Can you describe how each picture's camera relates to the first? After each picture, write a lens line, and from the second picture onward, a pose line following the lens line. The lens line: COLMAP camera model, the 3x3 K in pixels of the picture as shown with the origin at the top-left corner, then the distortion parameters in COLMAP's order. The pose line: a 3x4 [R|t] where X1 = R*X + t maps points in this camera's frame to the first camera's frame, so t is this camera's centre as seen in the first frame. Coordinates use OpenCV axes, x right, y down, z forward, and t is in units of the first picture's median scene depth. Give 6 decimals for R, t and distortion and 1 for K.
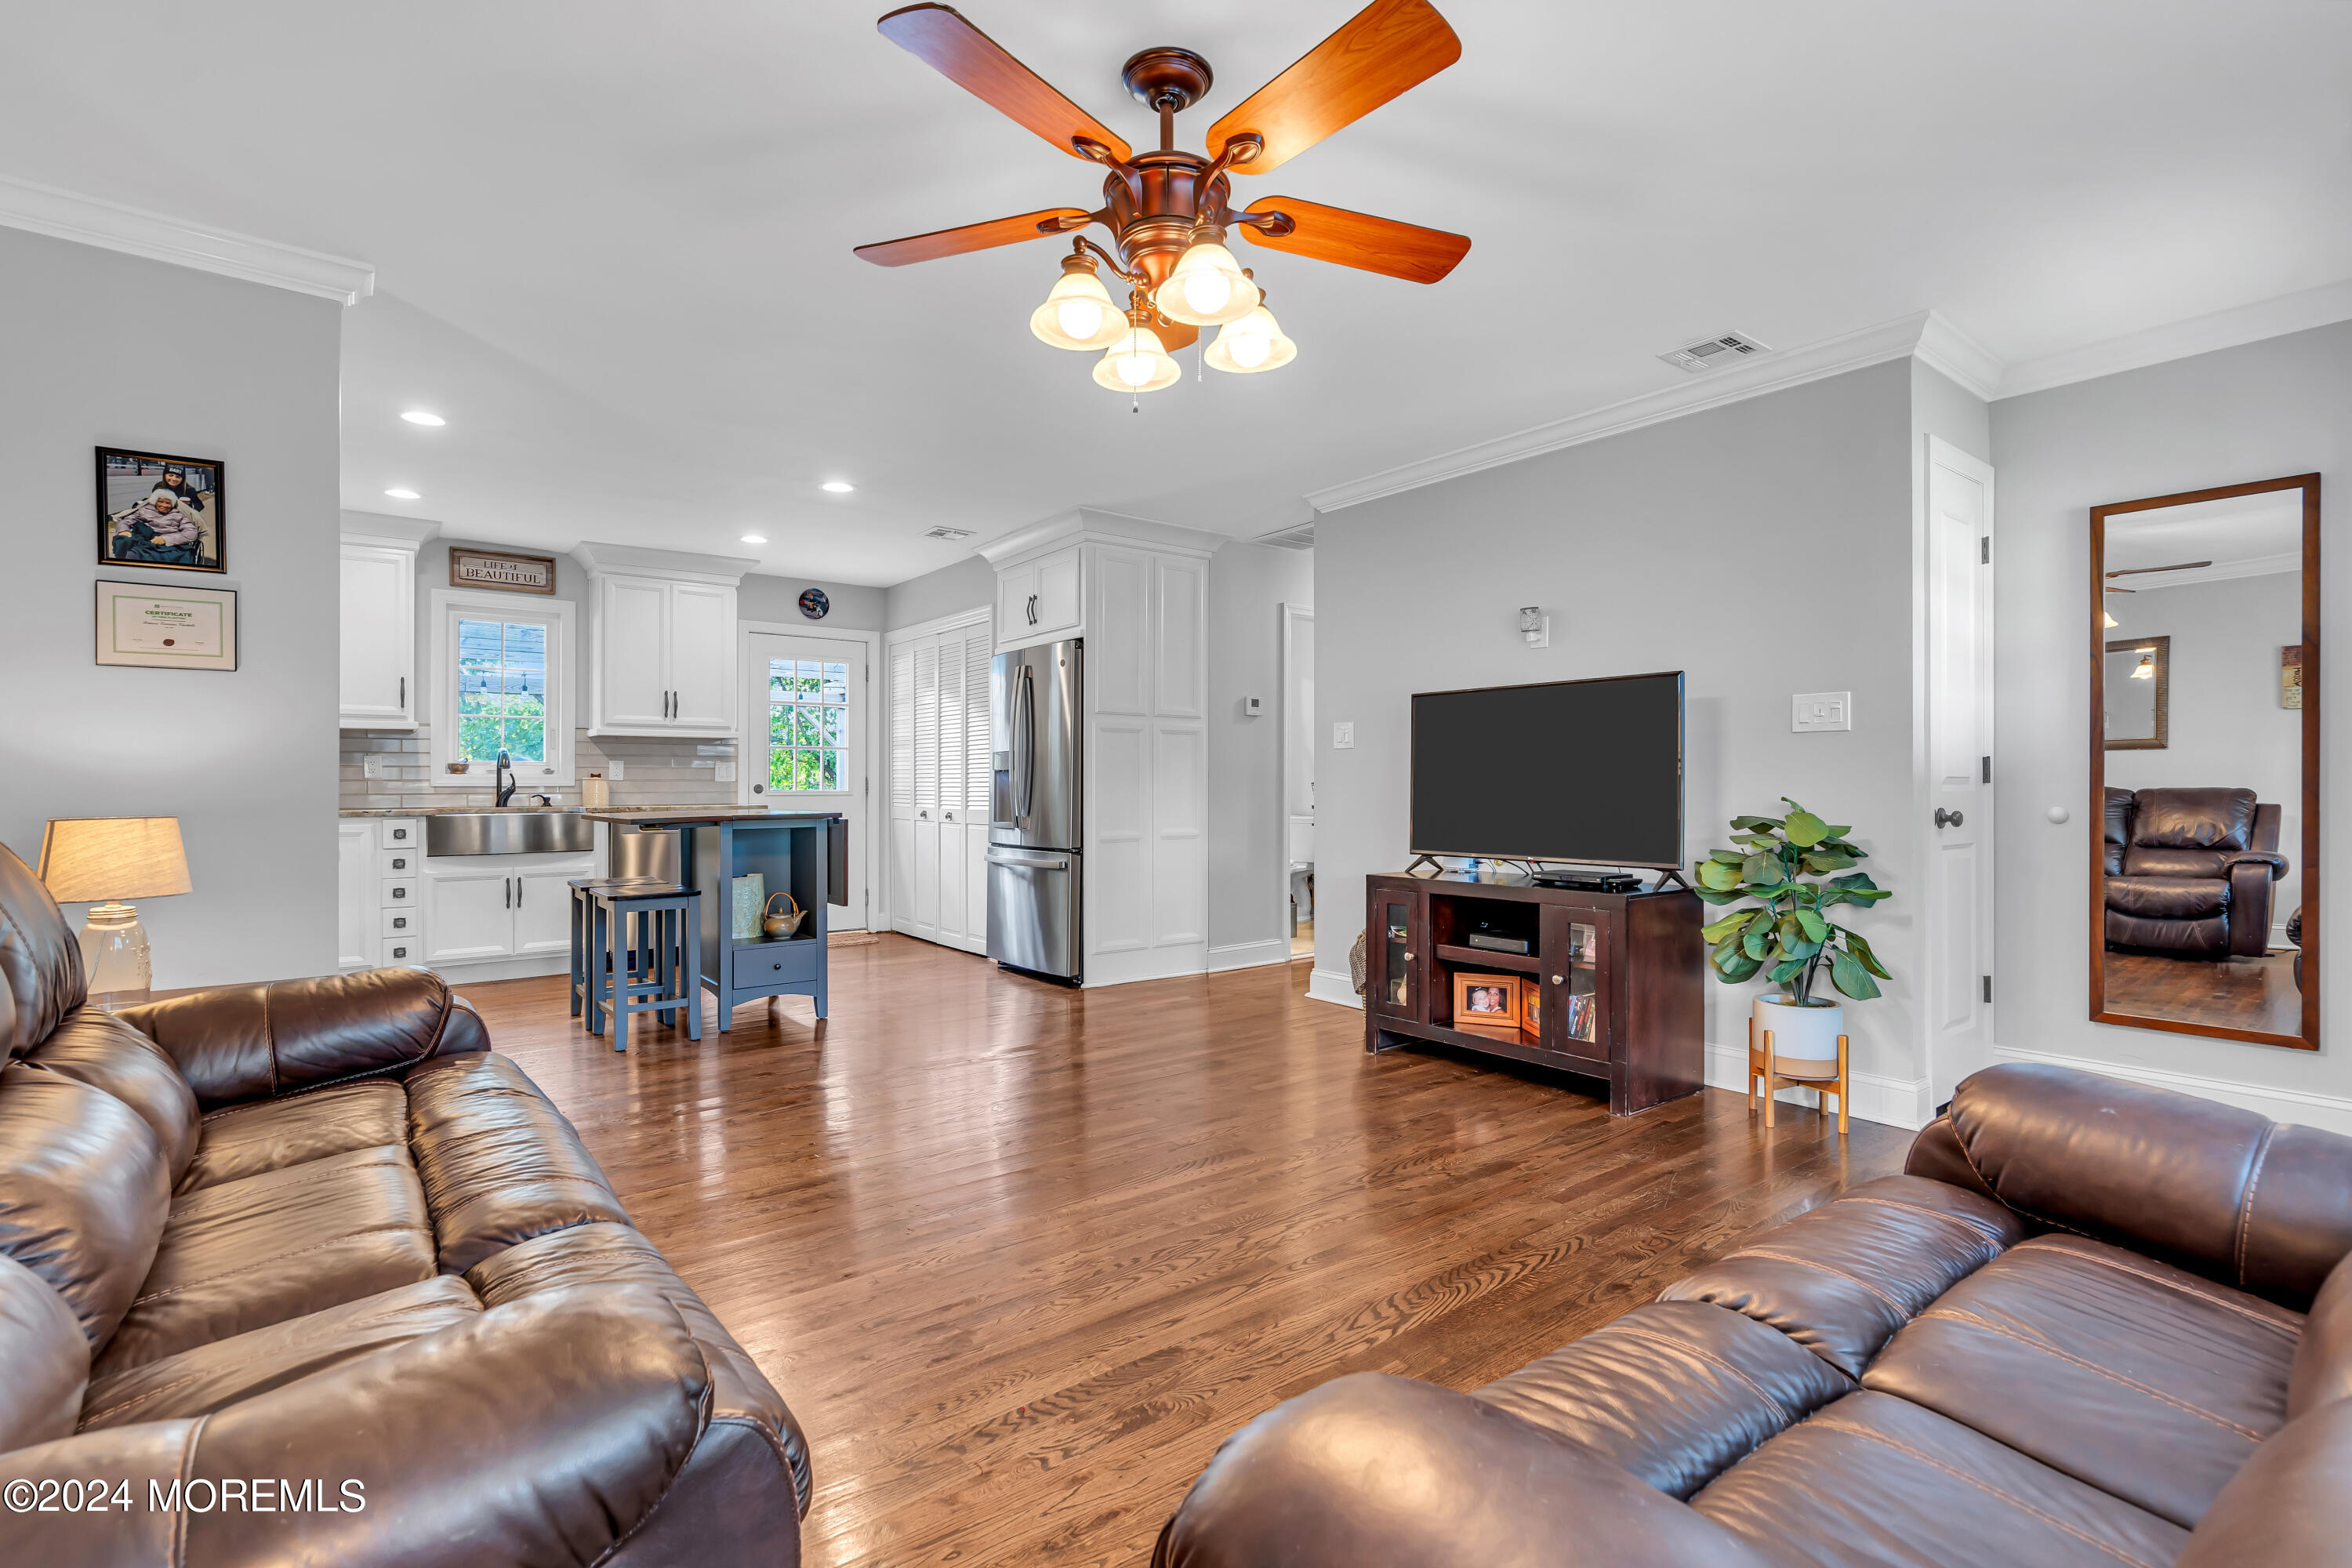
lens RADIAL K [[1069.4, 0, 1170.6], [0, 1069.4, 783.7], [0, 0, 1]] dist [-0.001750, 0.001804]
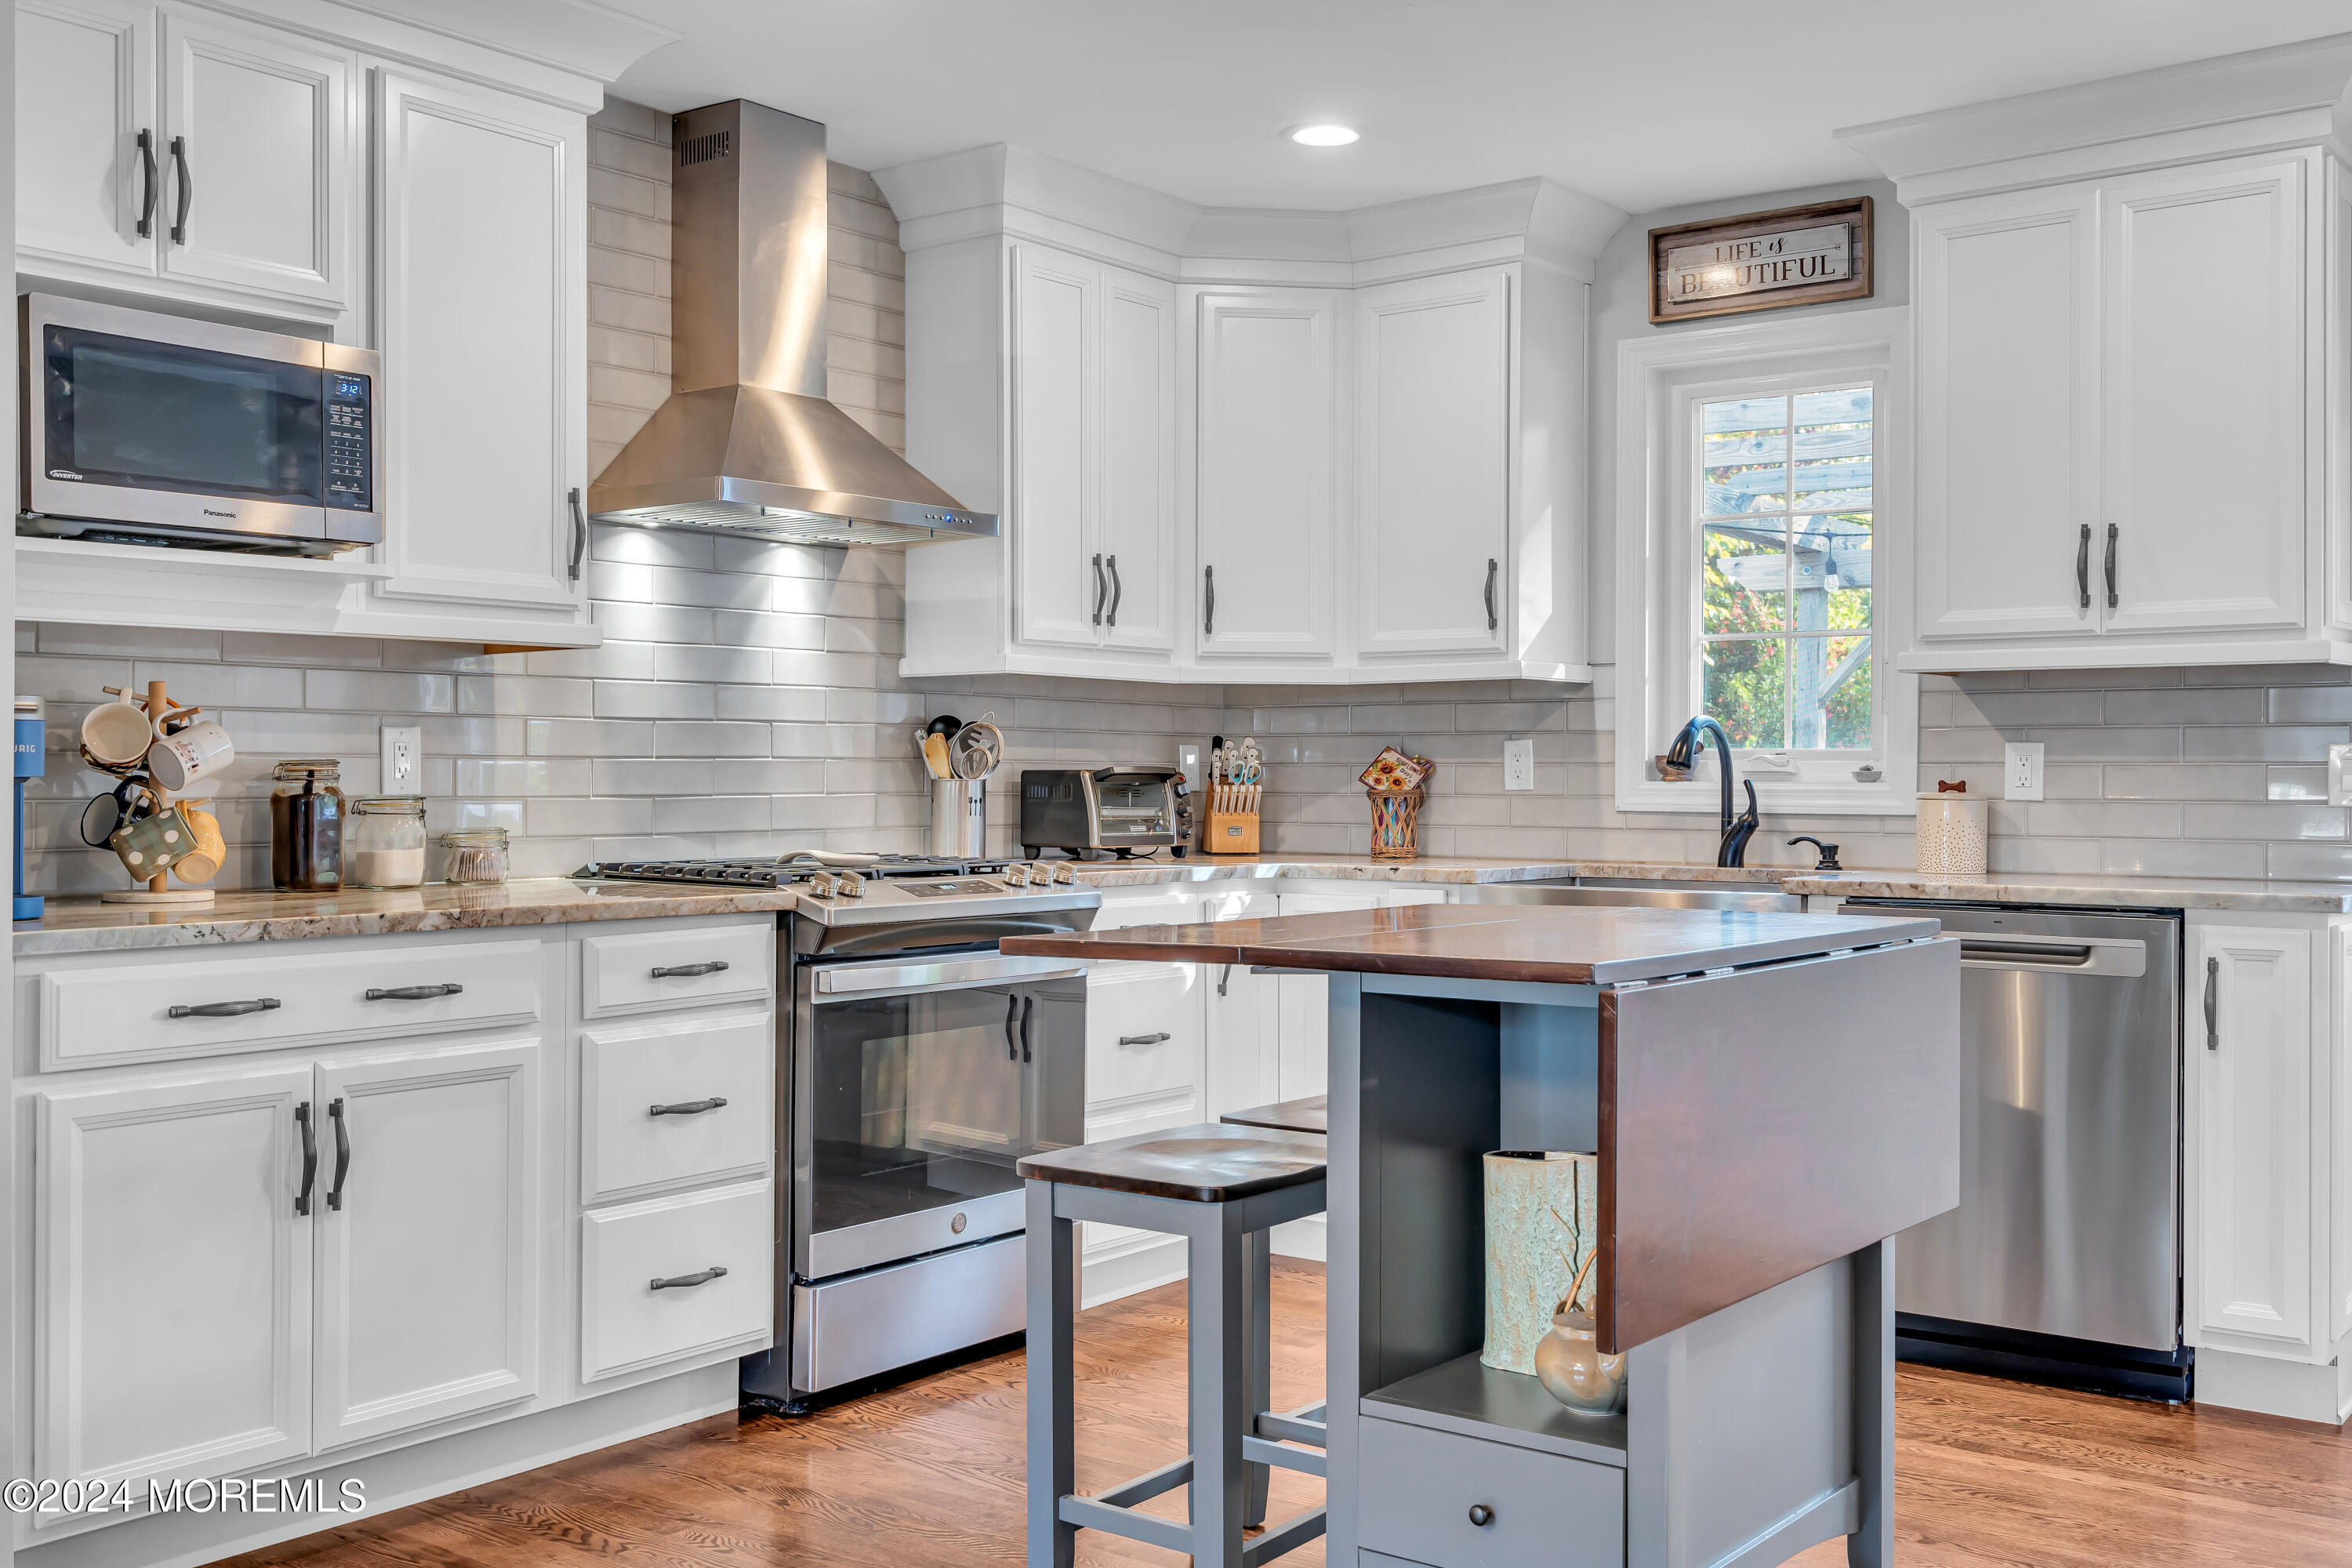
lens RADIAL K [[2275.8, 0, 1174.5], [0, 2275.8, 771.8], [0, 0, 1]] dist [0.013014, 0.000000]
pose [[0.253593, 0.002369, -0.967308, 0.128239], [-0.003513, 0.999993, 0.001528, -0.013602], [0.967305, 0.003011, 0.253599, 0.593784]]
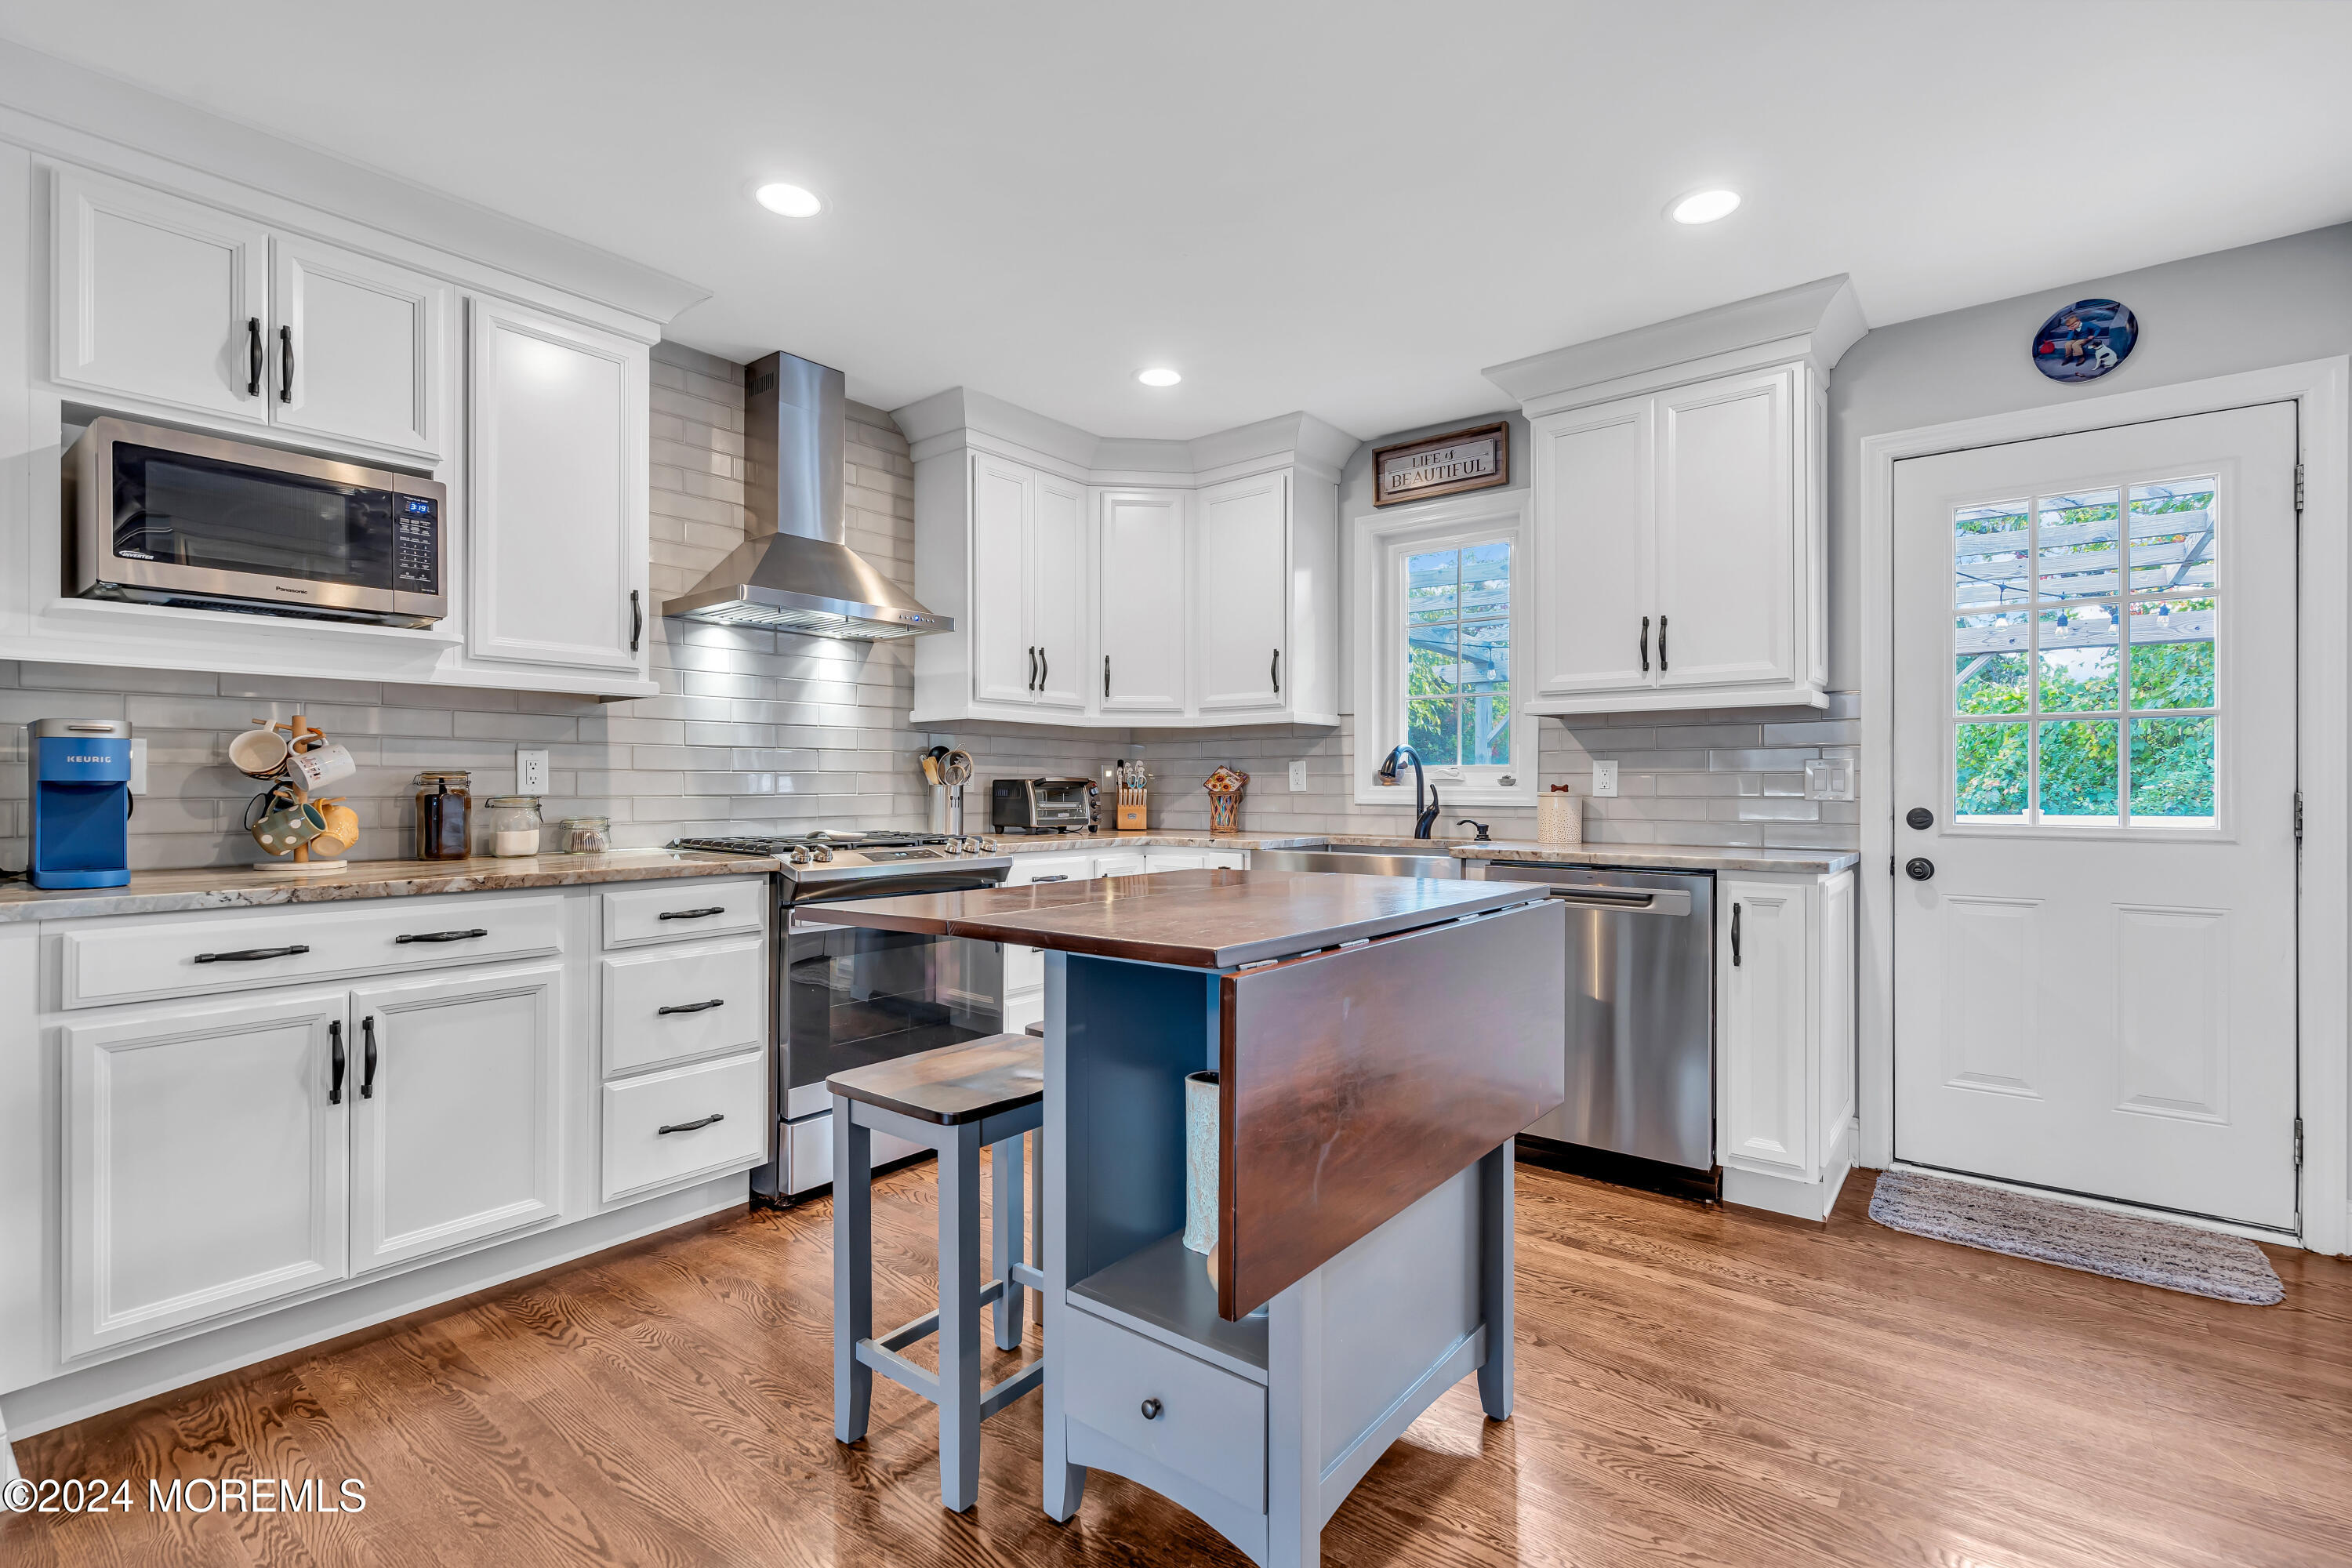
lens RADIAL K [[1069.4, 0, 1171.8], [0, 1069.4, 782.3], [0, 0, 1]] dist [-0.001750, 0.001804]
pose [[0.233576, -0.000586, -0.972338, -0.045545], [-0.001521, 0.999998, -0.000968, -0.010530], [0.972337, 0.001705, 0.233575, 0.710092]]
